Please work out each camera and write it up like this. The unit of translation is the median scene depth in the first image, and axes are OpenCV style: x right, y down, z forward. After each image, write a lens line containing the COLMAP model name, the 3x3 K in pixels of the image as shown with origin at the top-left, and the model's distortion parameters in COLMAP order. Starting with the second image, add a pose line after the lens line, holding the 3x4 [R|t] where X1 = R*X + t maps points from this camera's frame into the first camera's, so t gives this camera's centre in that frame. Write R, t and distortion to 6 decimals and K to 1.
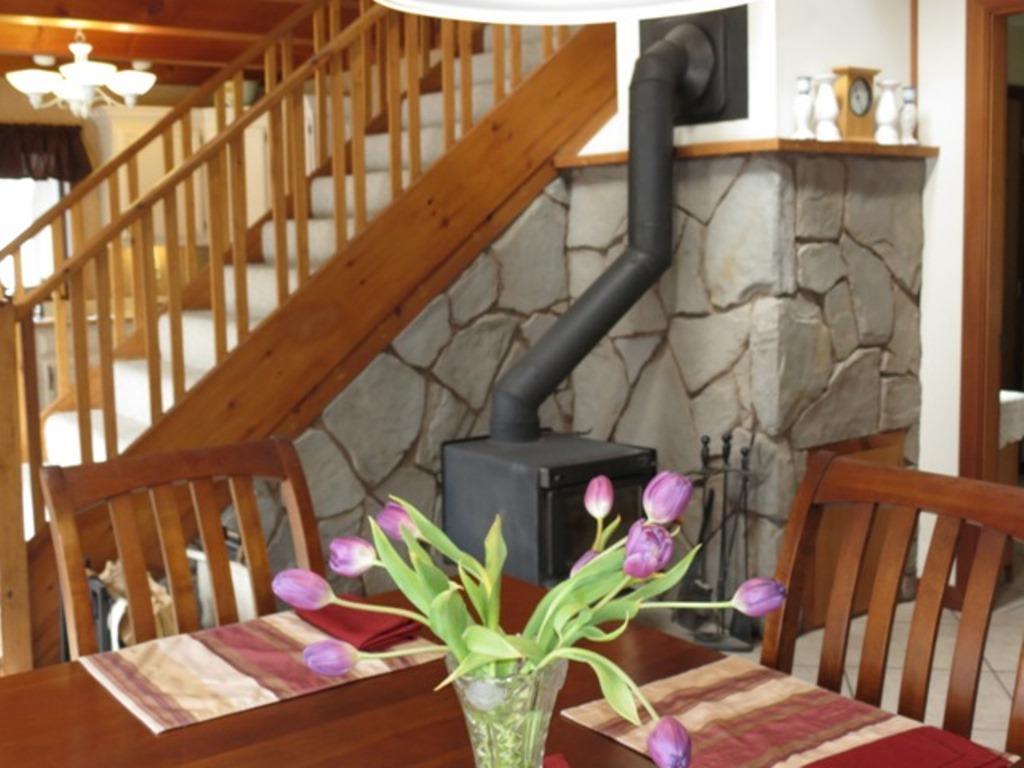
lens RADIAL K [[1199.6, 0, 507.9], [0, 1199.6, 380.6], [0, 0, 1]] dist [-0.072263, 0.035363]
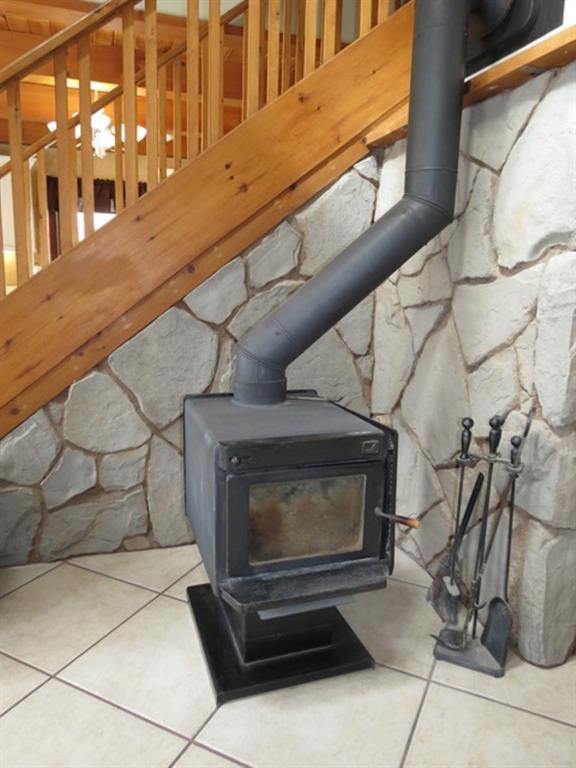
lens RADIAL K [[541.8, 0, 288.0], [0, 541.8, 384.0], [0, 0, 1]] dist [-0.040169, 0.019424]
pose [[0.952727, 0.088033, -0.290796, 0.143678], [-0.070983, 0.995109, 0.068692, 0.005306], [0.295421, -0.044803, 0.954316, 0.568878]]
